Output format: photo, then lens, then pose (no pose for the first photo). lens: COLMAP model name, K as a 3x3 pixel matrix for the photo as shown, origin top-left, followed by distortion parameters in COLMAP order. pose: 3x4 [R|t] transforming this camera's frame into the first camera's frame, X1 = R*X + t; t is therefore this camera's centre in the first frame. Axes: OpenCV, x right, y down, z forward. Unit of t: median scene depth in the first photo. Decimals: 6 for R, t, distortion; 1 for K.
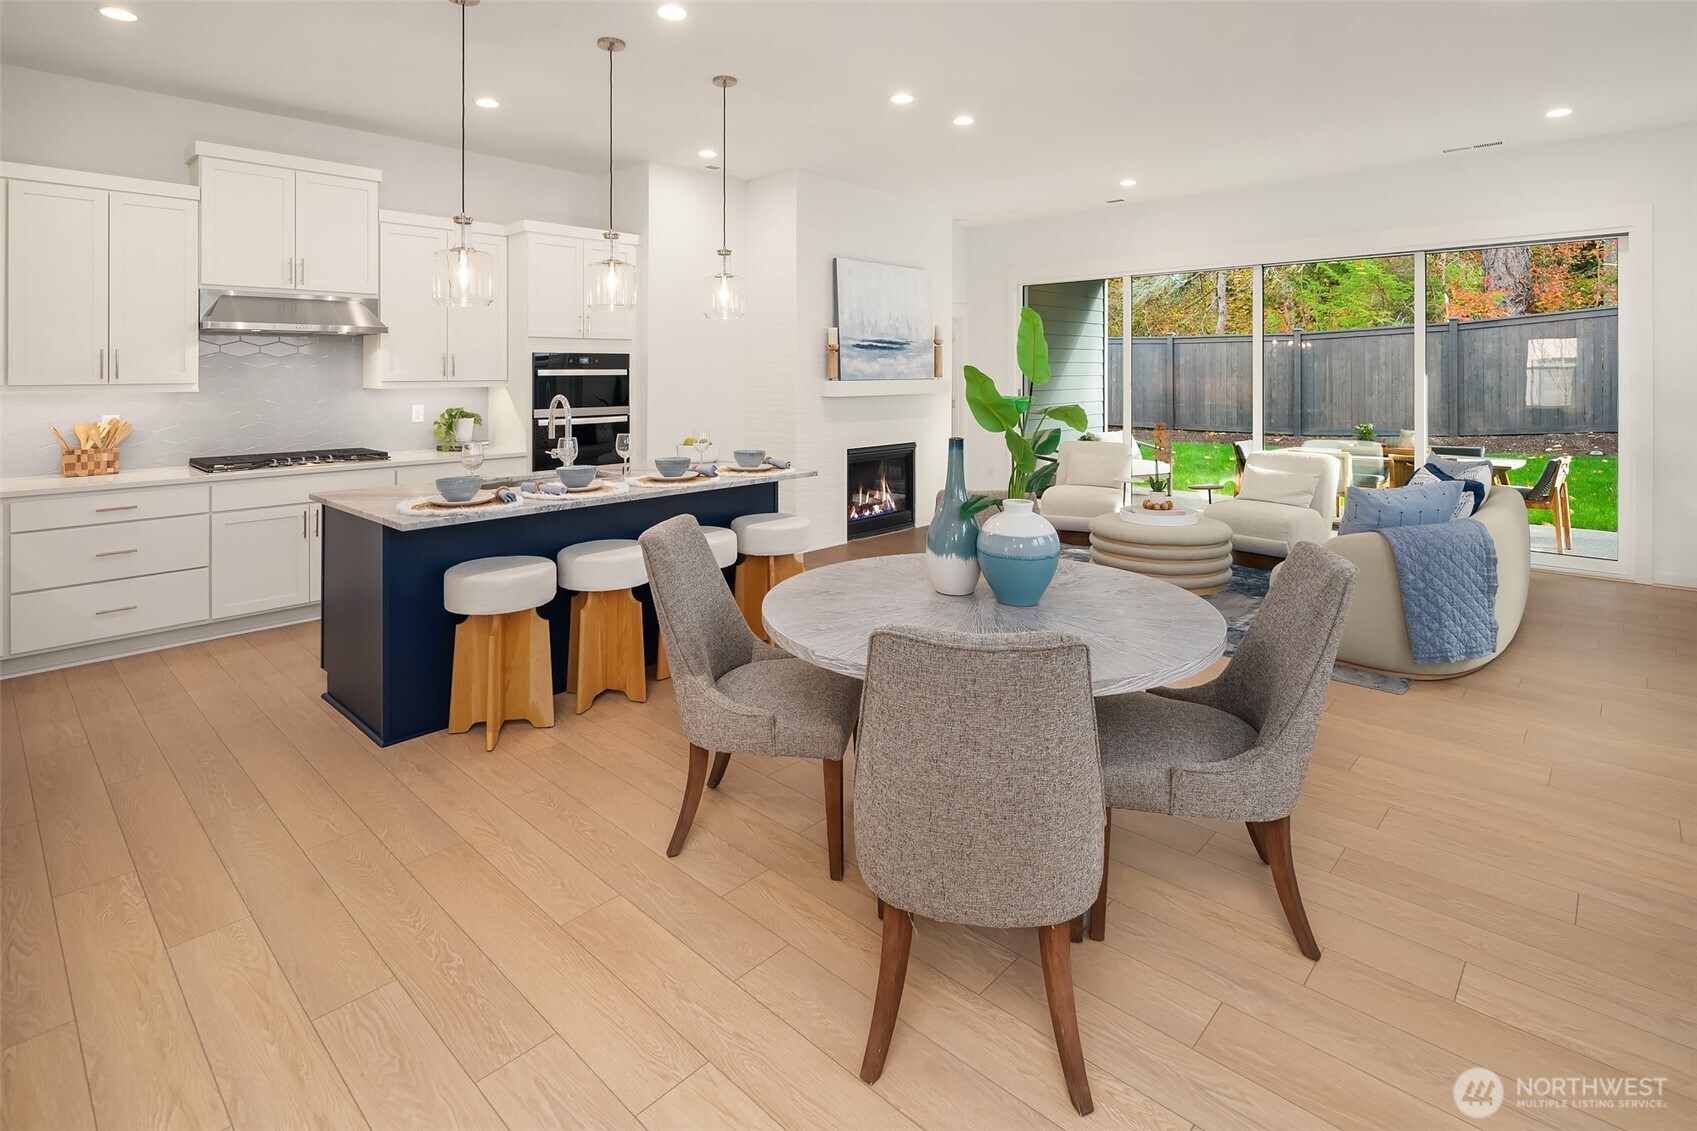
lens RADIAL K [[846.5, 0, 843.1], [0, 846.5, 378.6], [0, 0, 1]] dist [0.002375, 0.000074]
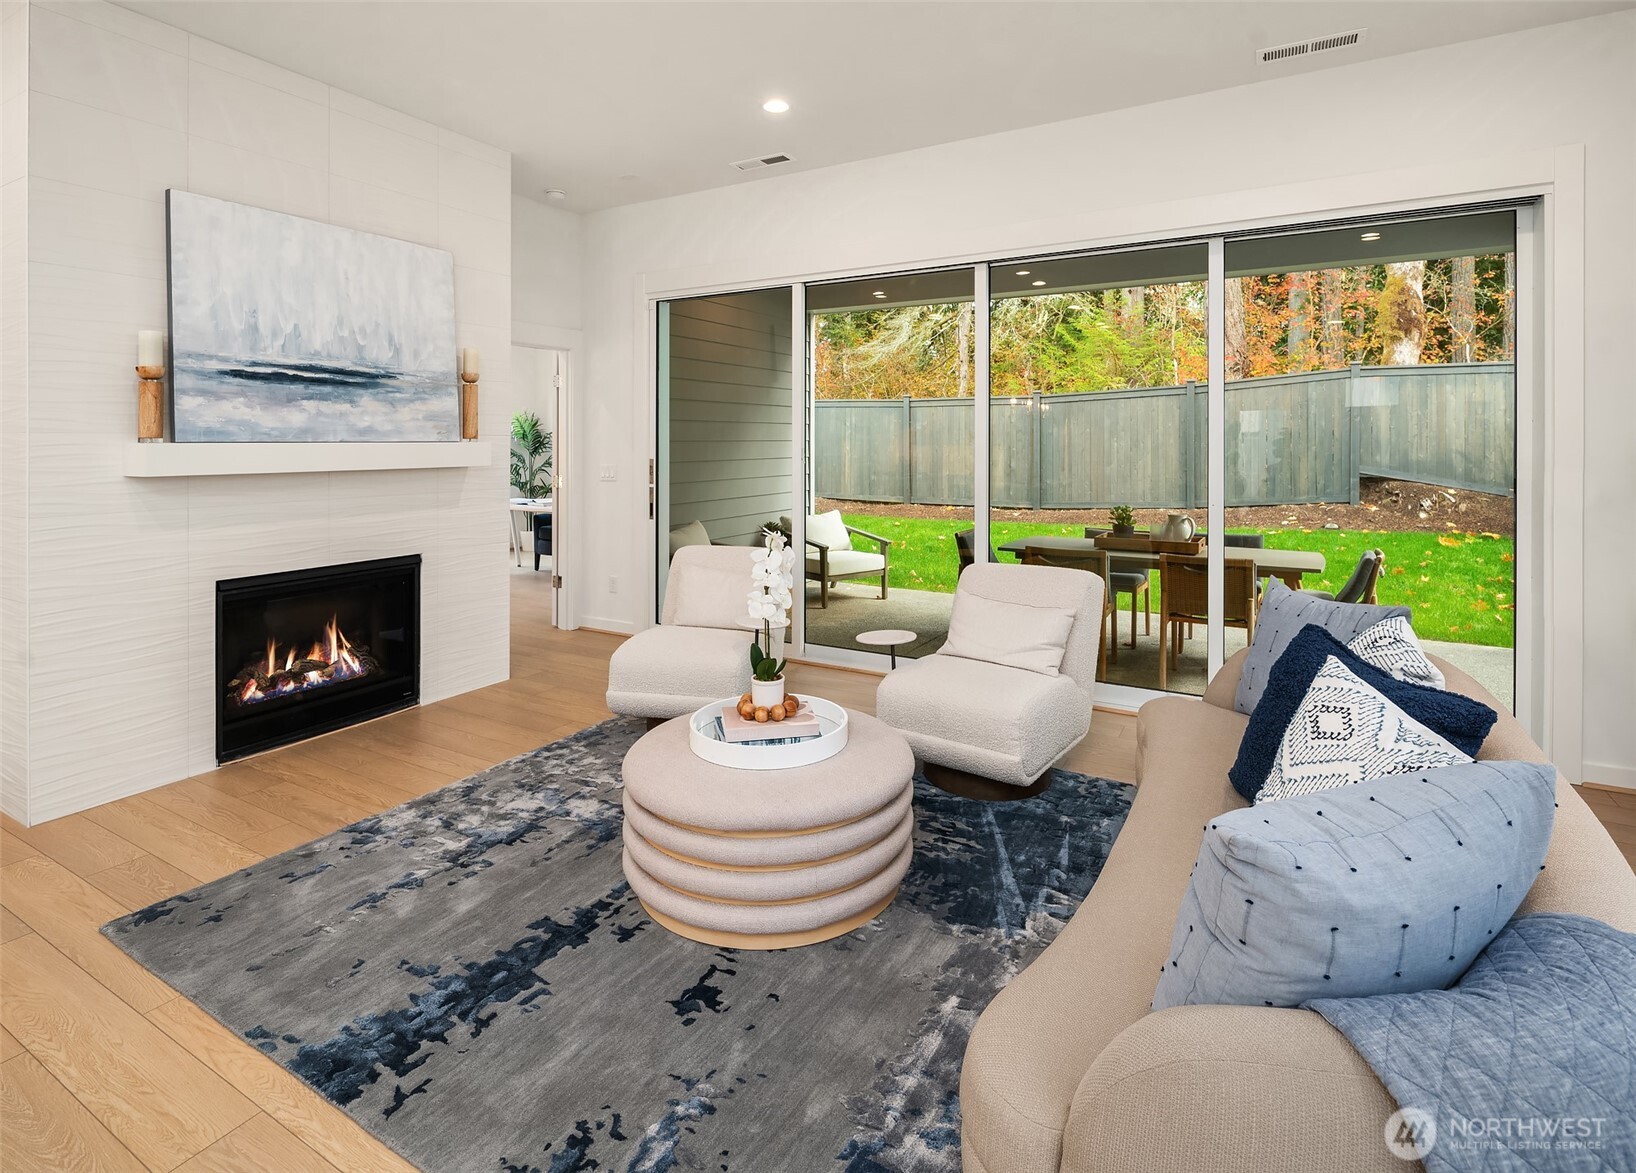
lens RADIAL K [[812.5, 0, 826.5], [0, 812.5, 445.9], [0, 0, 1]] dist [0.002045, 0.000426]
pose [[0.971407, 0.000244, 0.237420, 0.219058], [0.000686, 0.999992, -0.003838, 0.005574], [-0.237419, 0.003892, 0.971400, 0.410437]]
